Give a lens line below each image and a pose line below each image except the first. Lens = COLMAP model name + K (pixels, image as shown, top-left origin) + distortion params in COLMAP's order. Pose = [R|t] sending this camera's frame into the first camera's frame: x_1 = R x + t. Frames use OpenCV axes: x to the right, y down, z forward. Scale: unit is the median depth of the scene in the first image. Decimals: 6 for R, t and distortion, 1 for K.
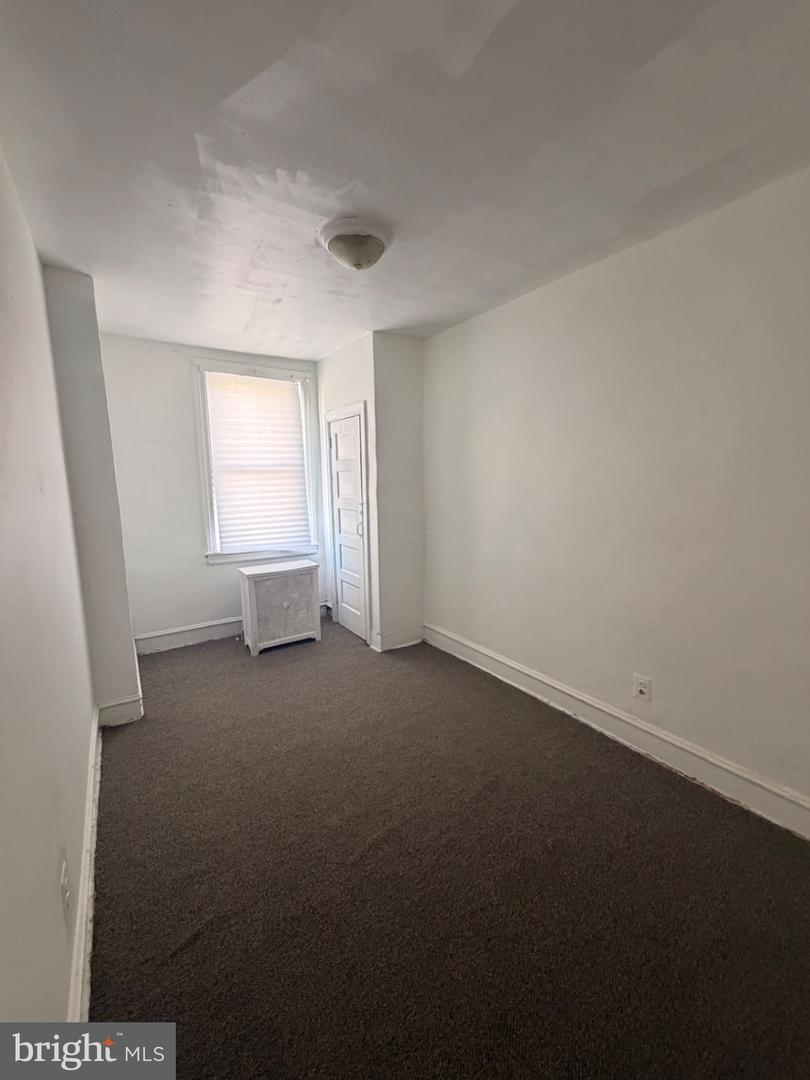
lens RADIAL K [[430.8, 0, 406.0], [0, 430.8, 540.3], [0, 0, 1]] dist [-0.002190, 0.000600]
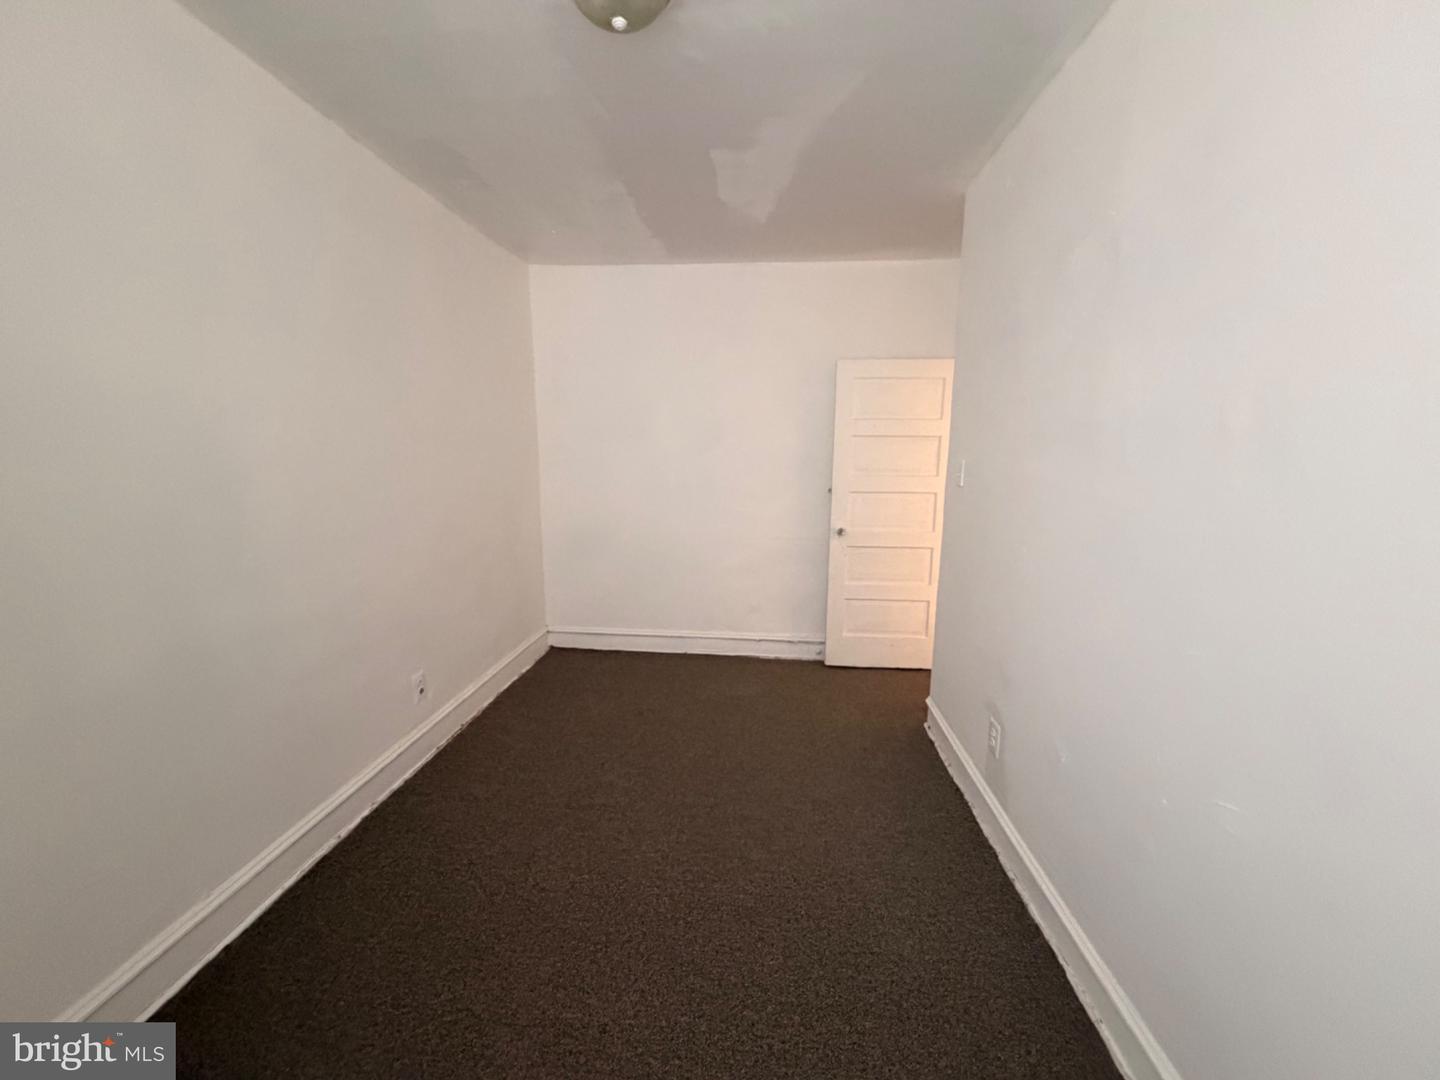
lens RADIAL K [[574.4, 0, 719.3], [0, 574.4, 540.5], [0, 0, 1]] dist [-0.002190, 0.000600]
pose [[-0.792628, -0.090332, 0.602976, -0.481483], [0.090895, 0.960405, 0.263363, -0.153475], [-0.602892, 0.263556, -0.753034, 1.136998]]
